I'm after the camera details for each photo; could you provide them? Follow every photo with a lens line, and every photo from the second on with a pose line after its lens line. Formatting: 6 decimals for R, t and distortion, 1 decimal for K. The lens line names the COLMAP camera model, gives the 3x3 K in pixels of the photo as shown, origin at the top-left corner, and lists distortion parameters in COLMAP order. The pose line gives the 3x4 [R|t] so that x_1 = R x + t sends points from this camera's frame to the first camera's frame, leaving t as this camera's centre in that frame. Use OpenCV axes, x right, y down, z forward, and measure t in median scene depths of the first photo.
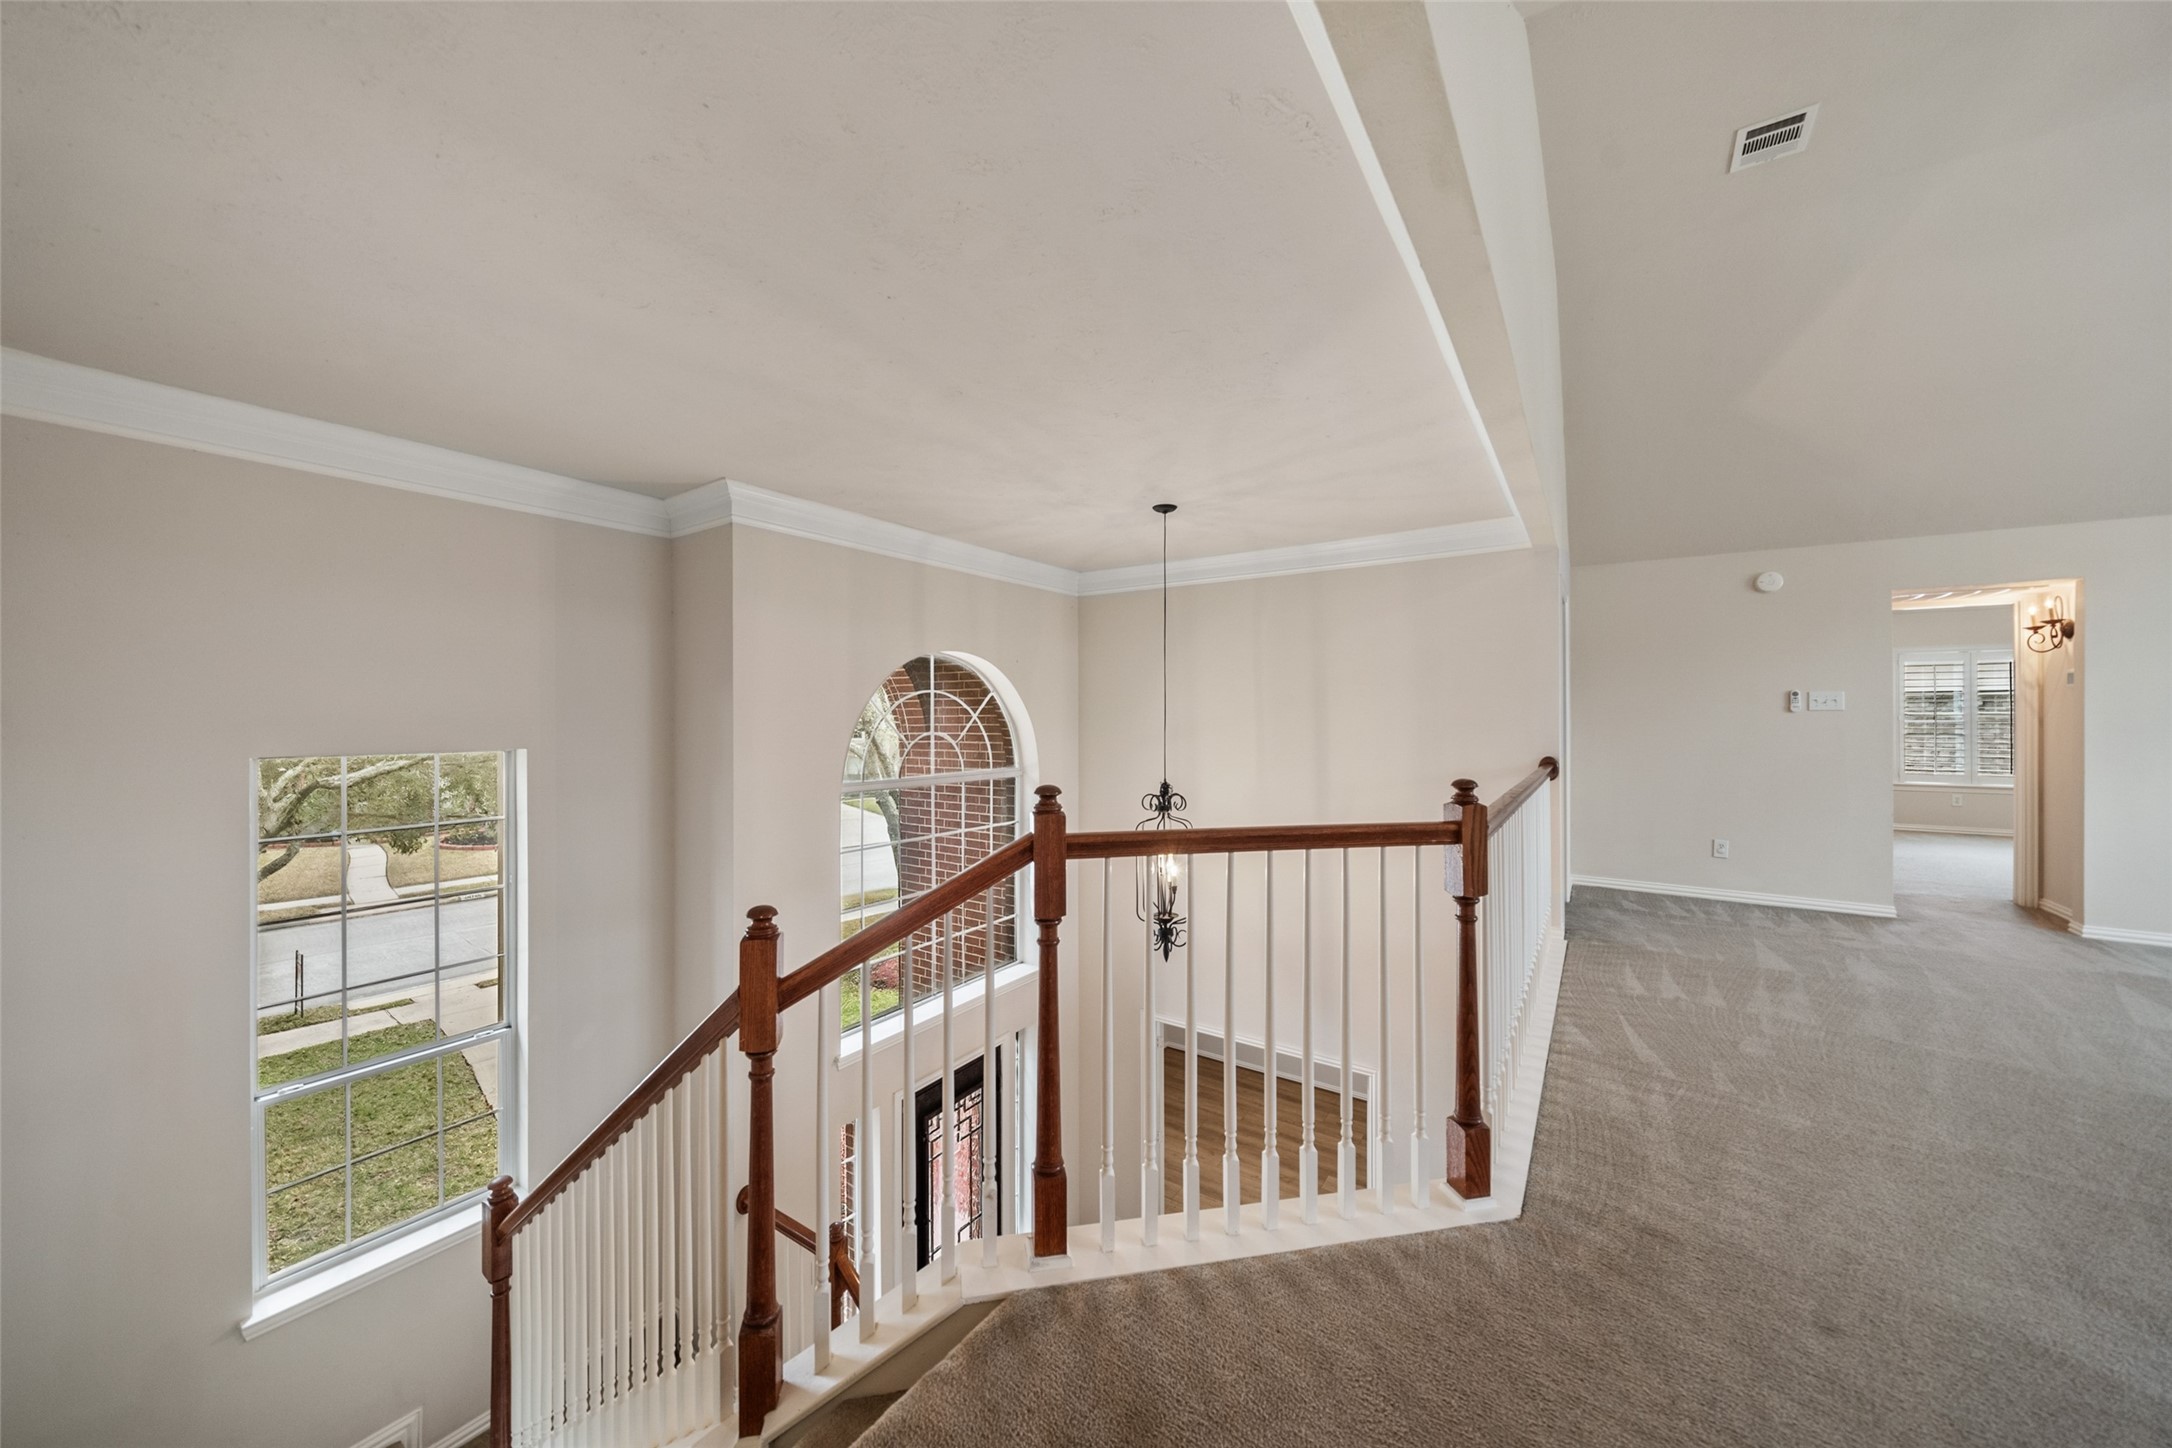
lens RADIAL K [[742.2, 0, 1086.0], [0, 742.2, 724.0], [0, 0, 1]] dist [-0.007178, -0.000069]
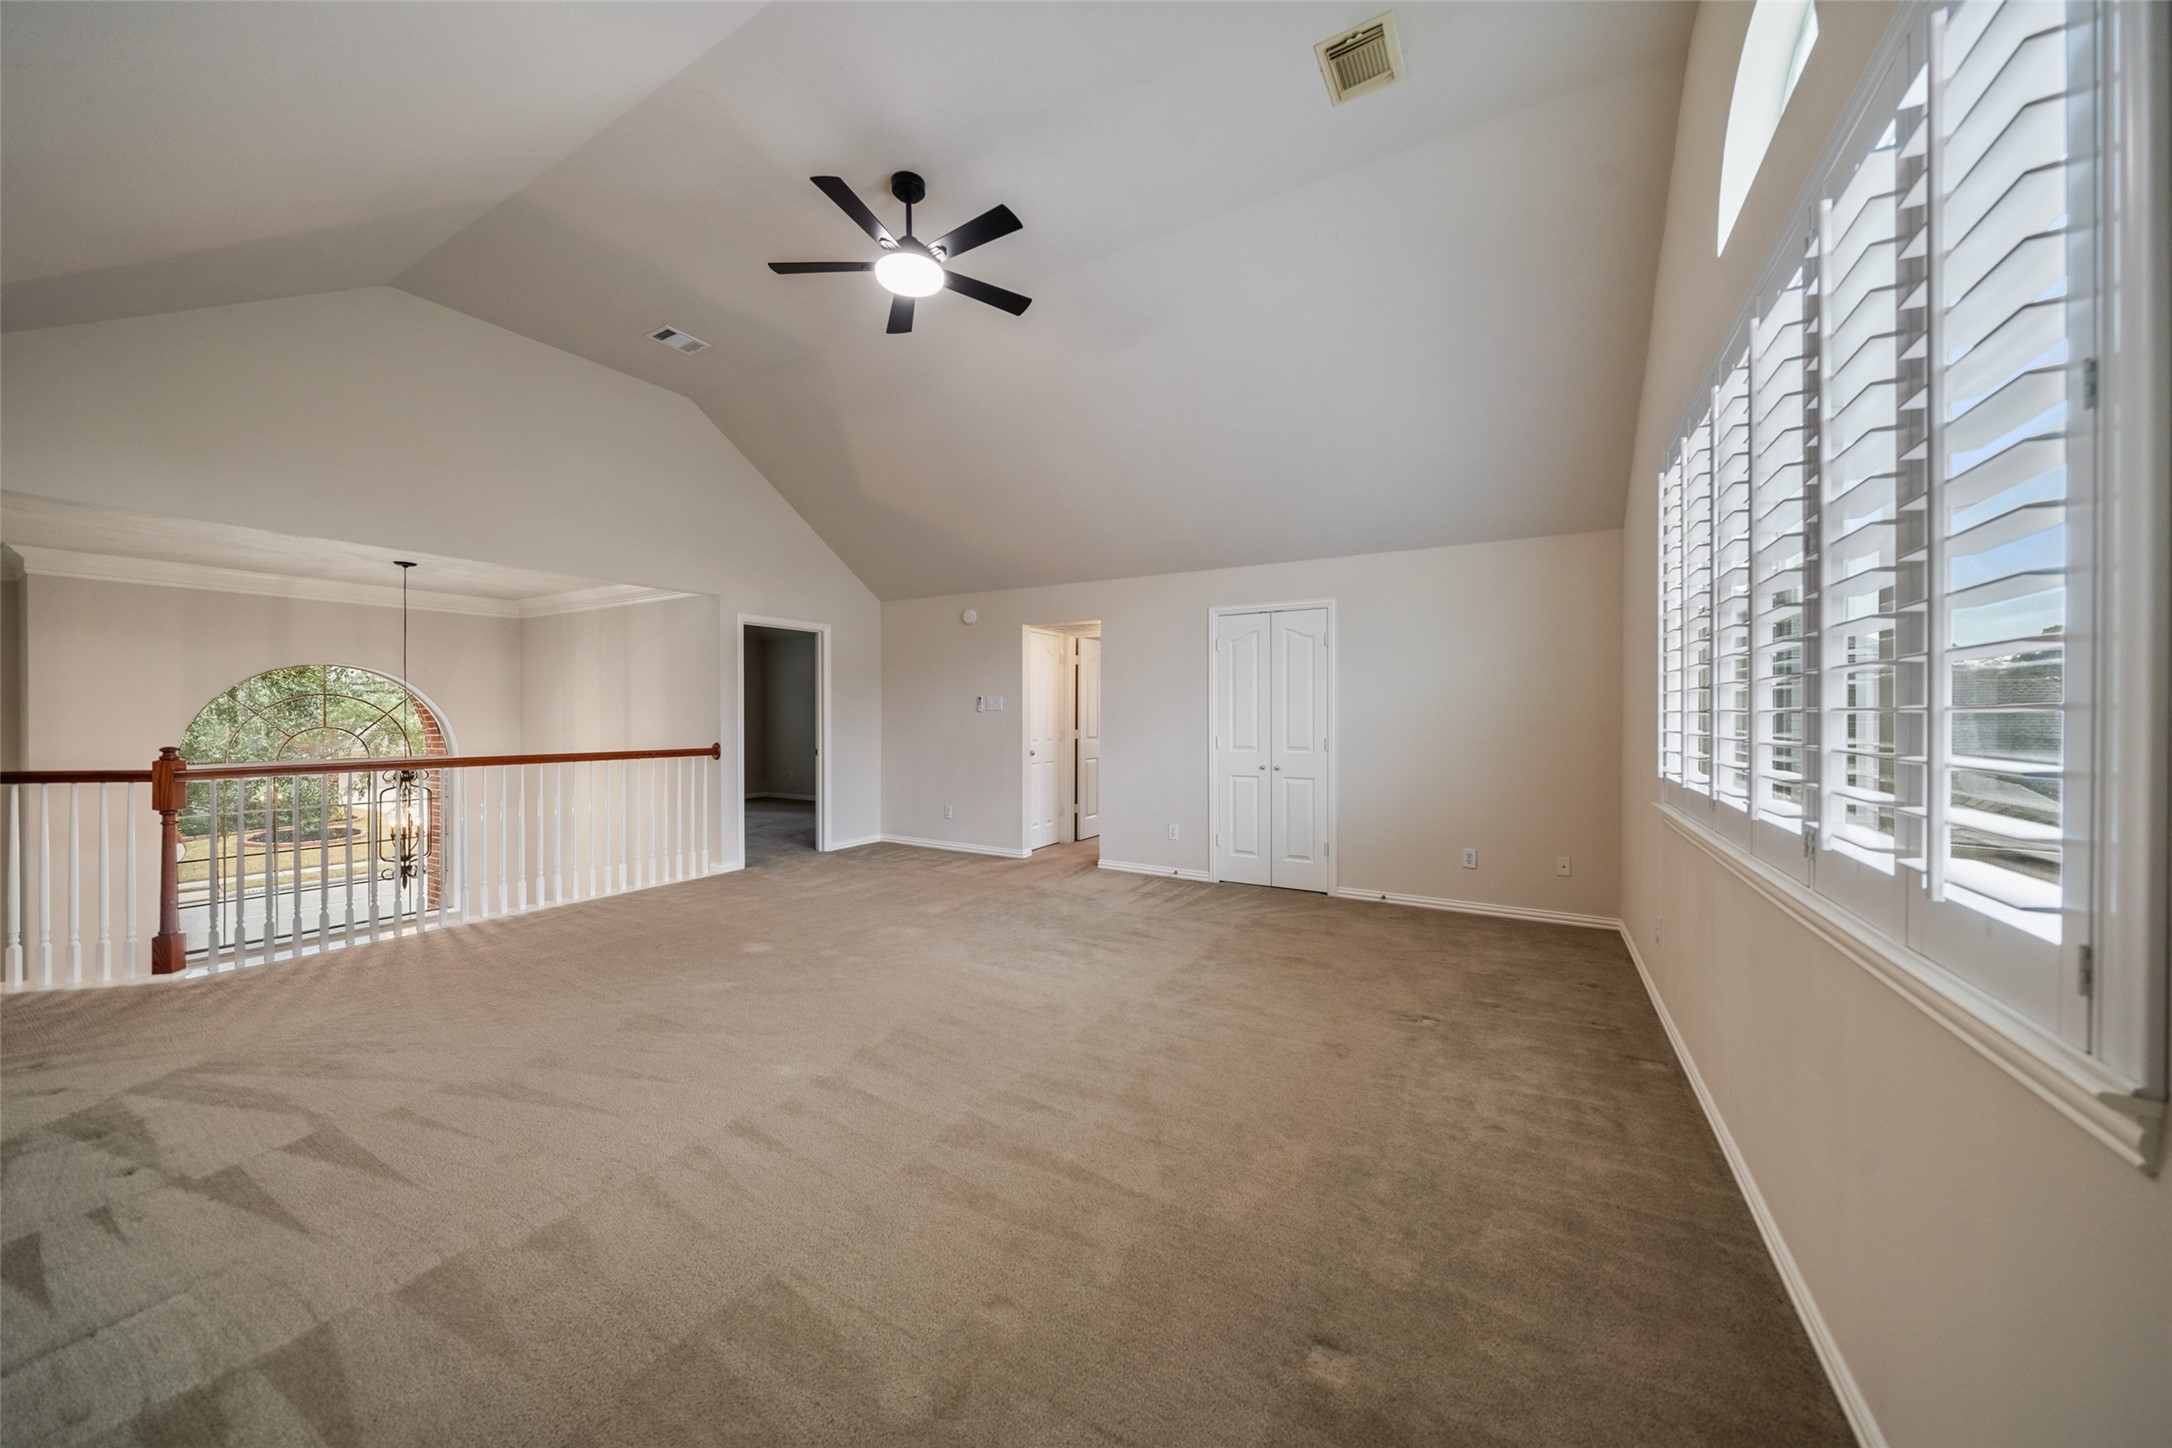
lens RADIAL K [[732.1, 0, 1086.0], [0, 732.1, 724.0], [0, 0, 1]] dist [-0.000431, 0.000004]
pose [[0.997854, 0.002340, 0.065438, 1.068830], [-0.002542, 0.999992, 0.002996, 0.002726], [-0.065430, -0.003156, 0.997852, -0.380935]]
